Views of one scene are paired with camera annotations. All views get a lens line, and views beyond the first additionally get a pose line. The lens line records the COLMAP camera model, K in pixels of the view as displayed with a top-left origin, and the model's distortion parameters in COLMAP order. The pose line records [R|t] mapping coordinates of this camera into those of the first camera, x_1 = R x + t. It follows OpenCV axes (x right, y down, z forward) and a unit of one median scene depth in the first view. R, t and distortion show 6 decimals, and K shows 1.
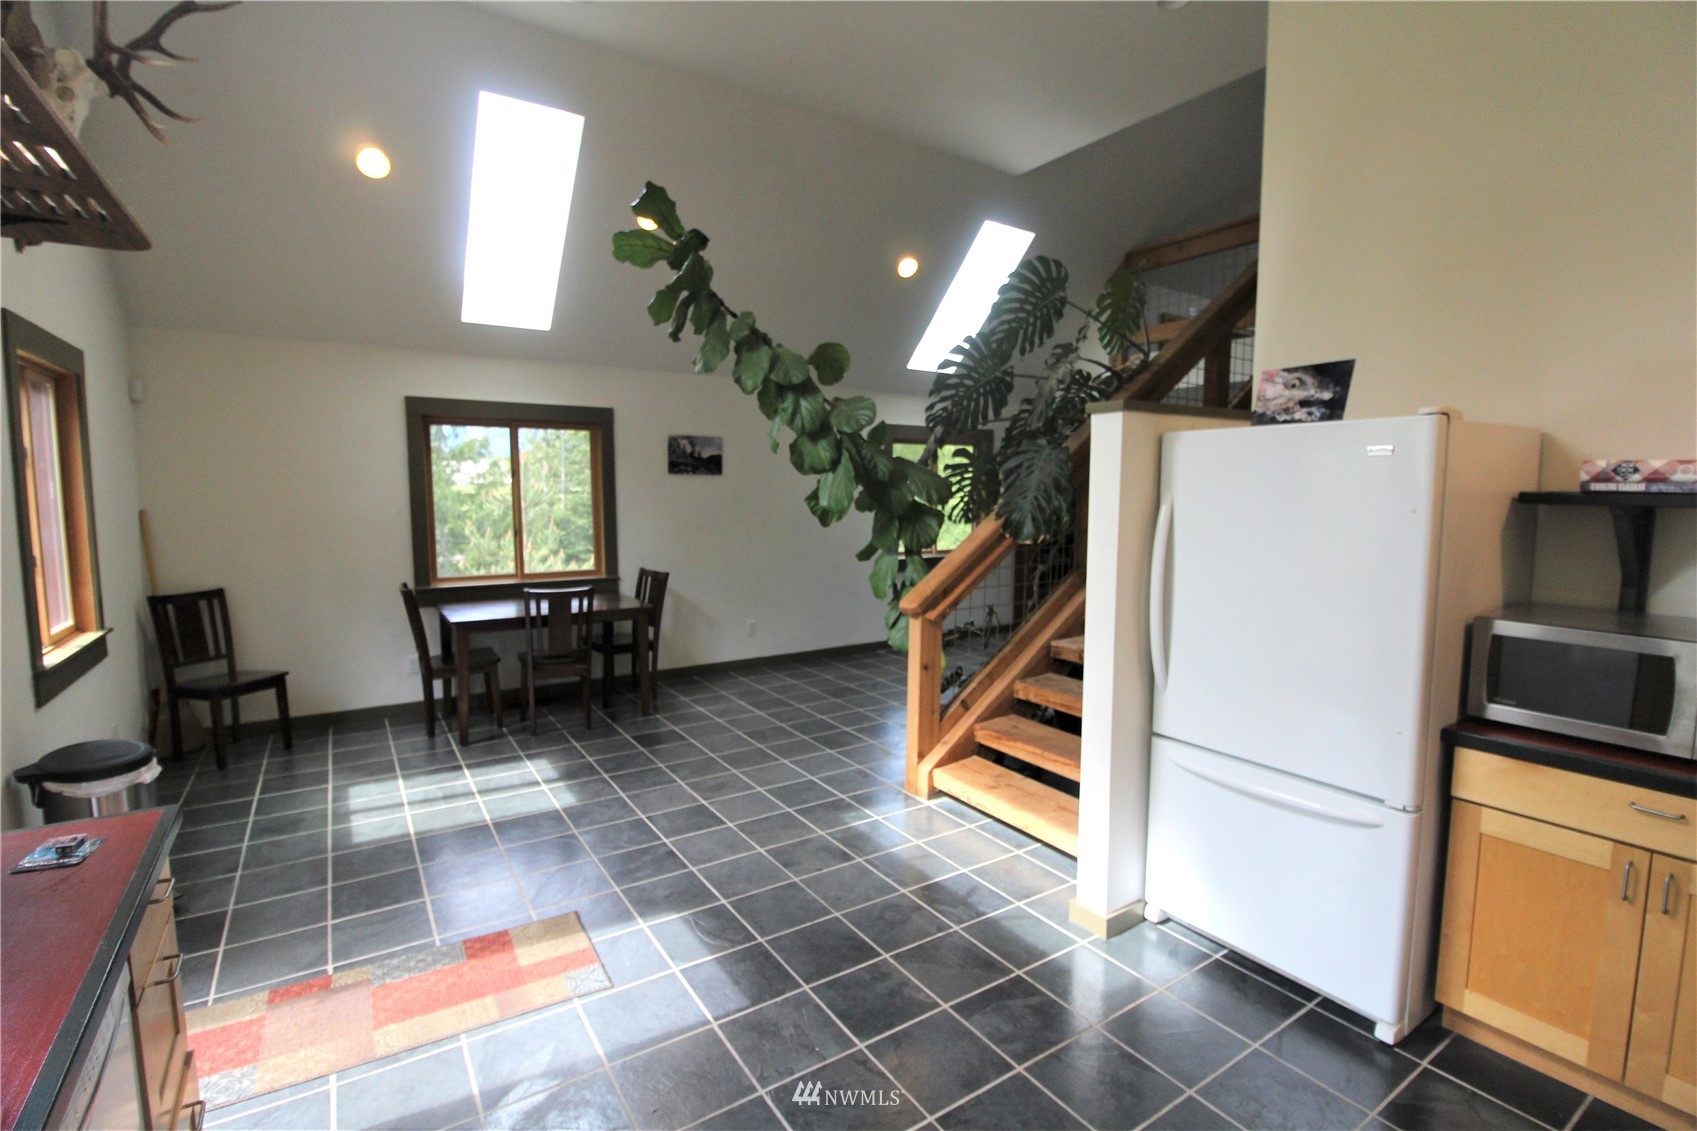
lens RADIAL K [[786.6, 0, 860.1], [0, 786.6, 562.5], [0, 0, 1]] dist [0.001453, -0.014091]
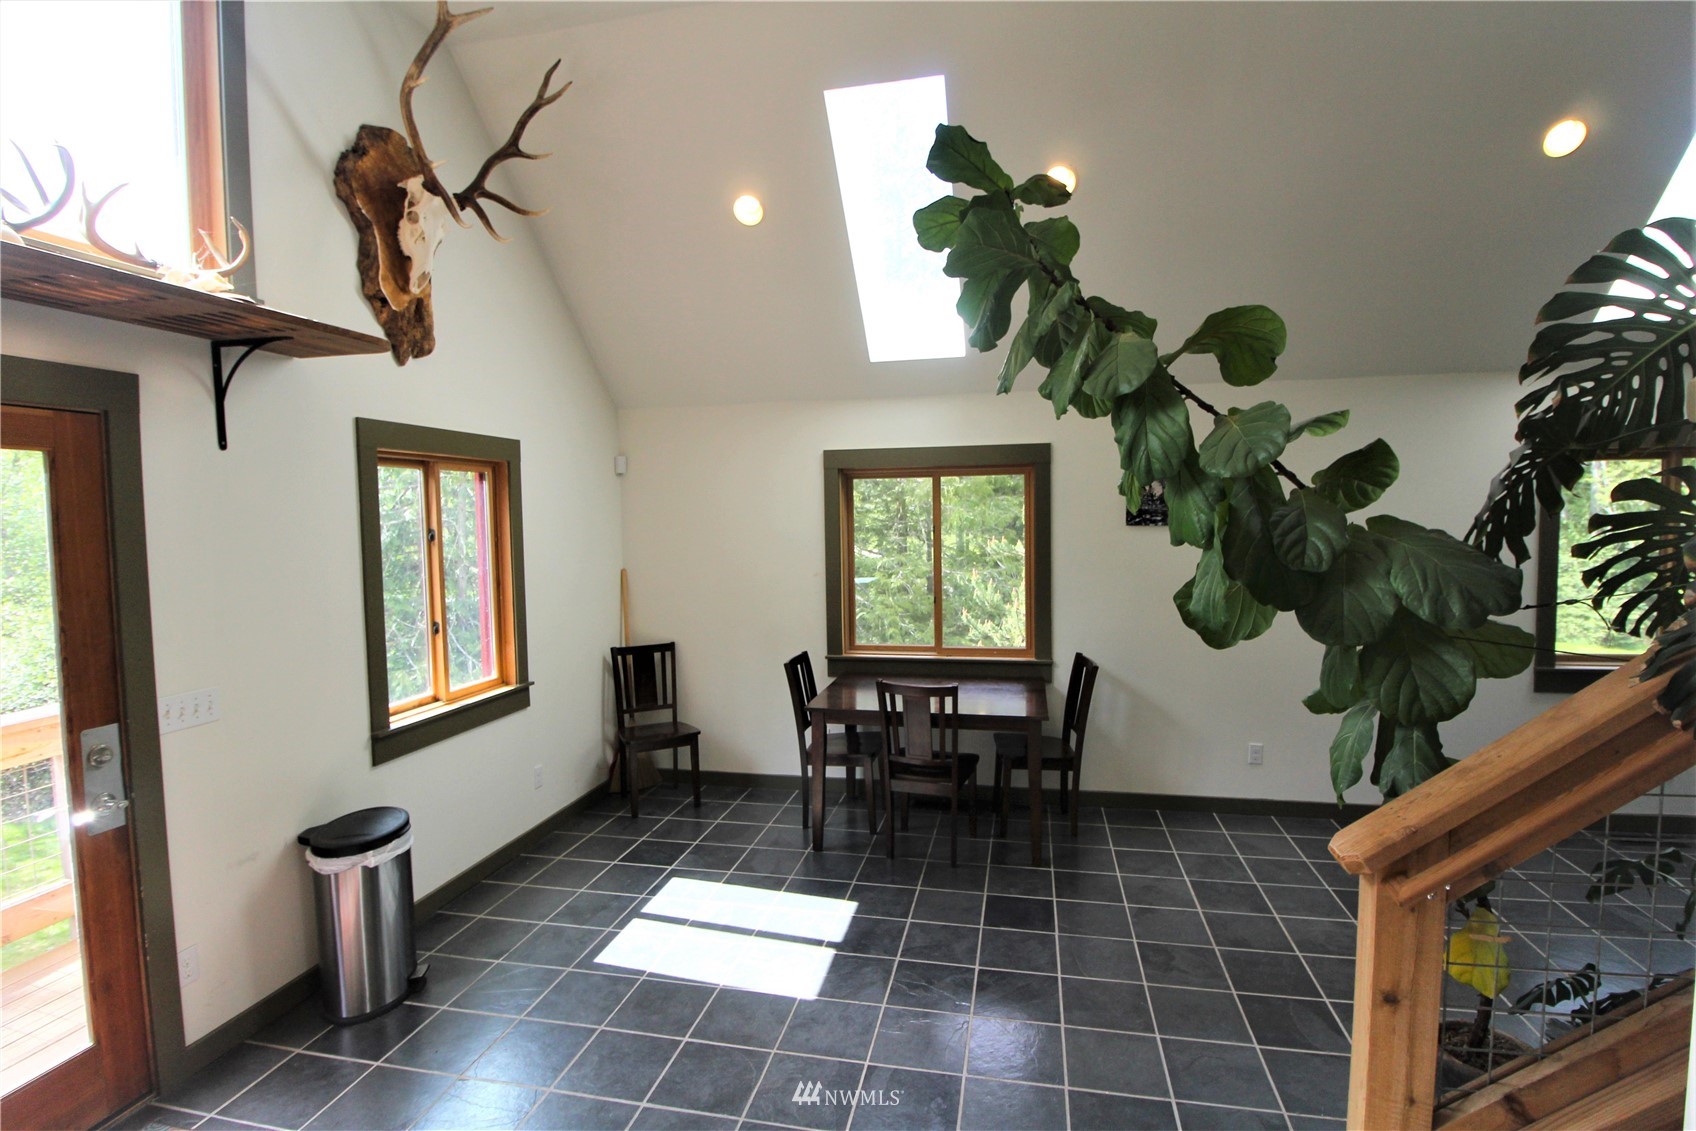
lens RADIAL K [[820.7, 0, 857.9], [0, 820.7, 563.2], [0, 0, 1]] dist [0.002265, -0.013990]
pose [[0.700124, 0.027375, -0.713496, 0.185478], [-0.049003, 0.998751, -0.009765, -0.087173], [0.712338, 0.041800, 0.700591, 0.431889]]
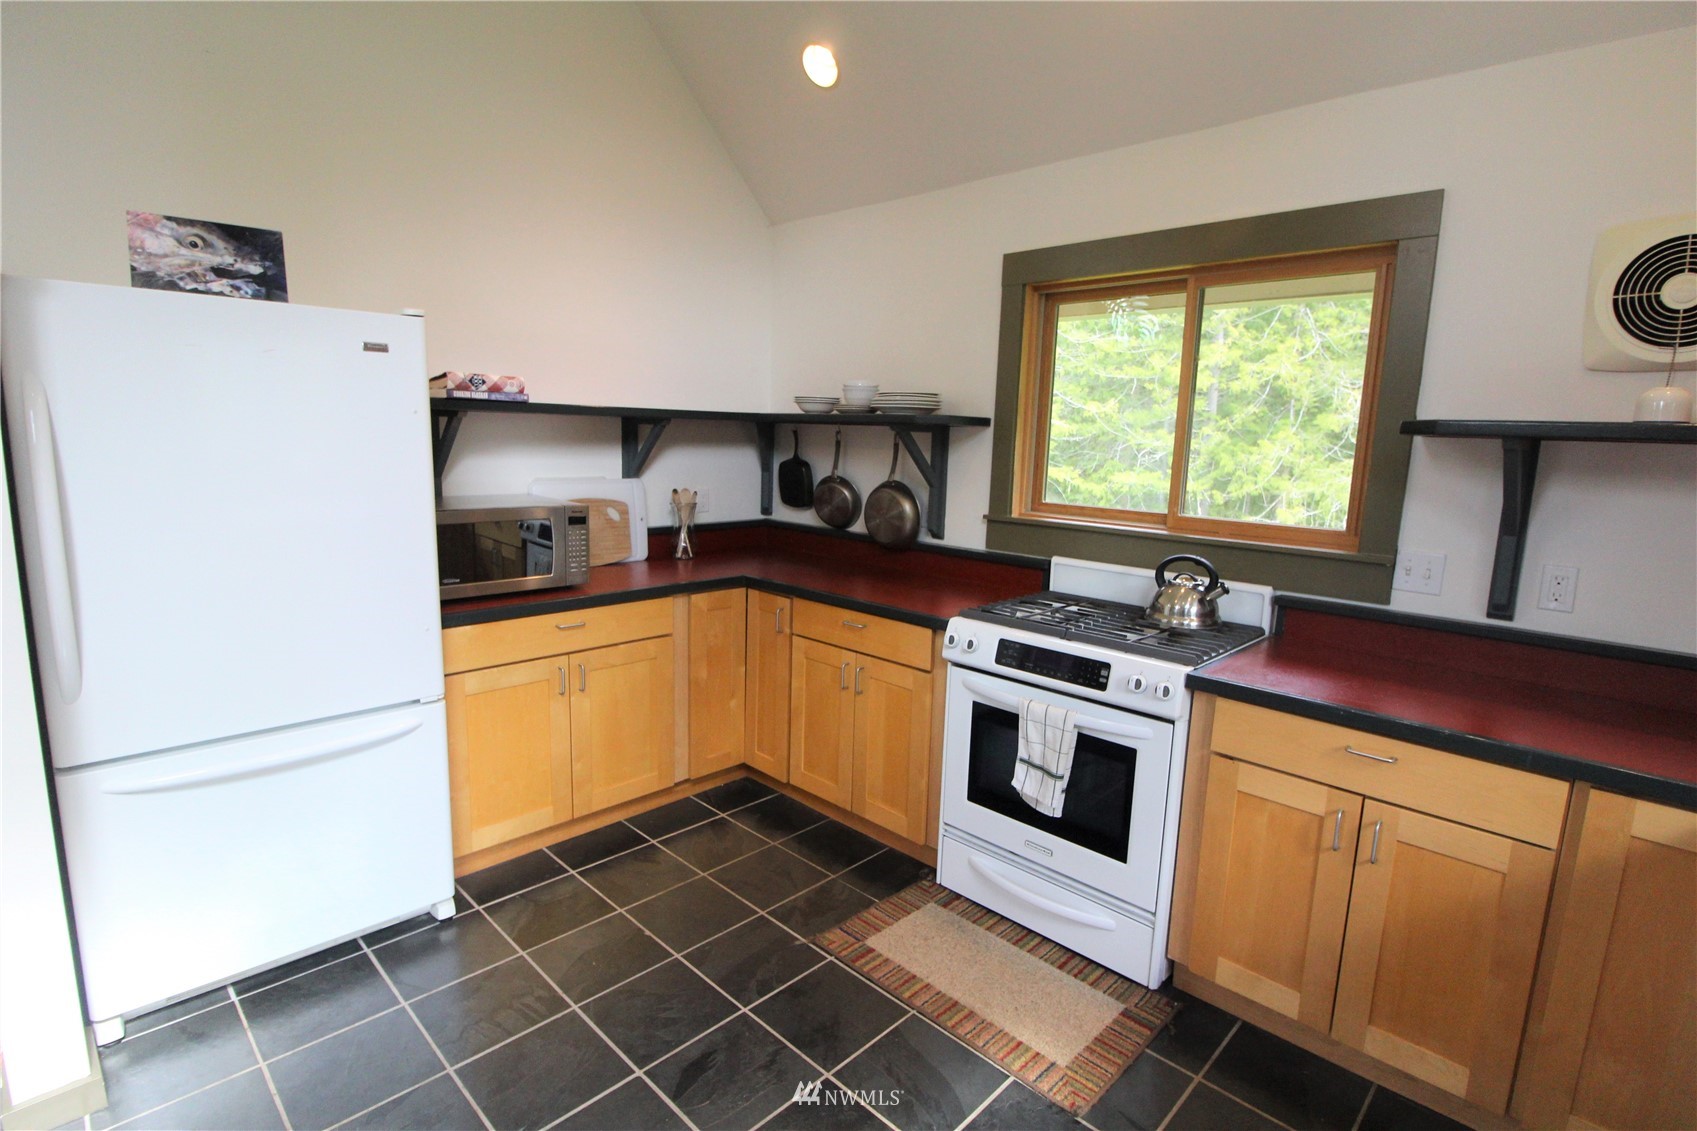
lens RADIAL K [[821.2, 0, 858.4], [0, 821.2, 563.2], [0, 0, 1]] dist [0.002265, -0.013990]
pose [[-0.208537, -0.162456, 0.964427, -0.232672], [0.060643, 0.982062, 0.178539, -0.013894], [-0.976132, 0.095718, -0.194945, 0.327303]]
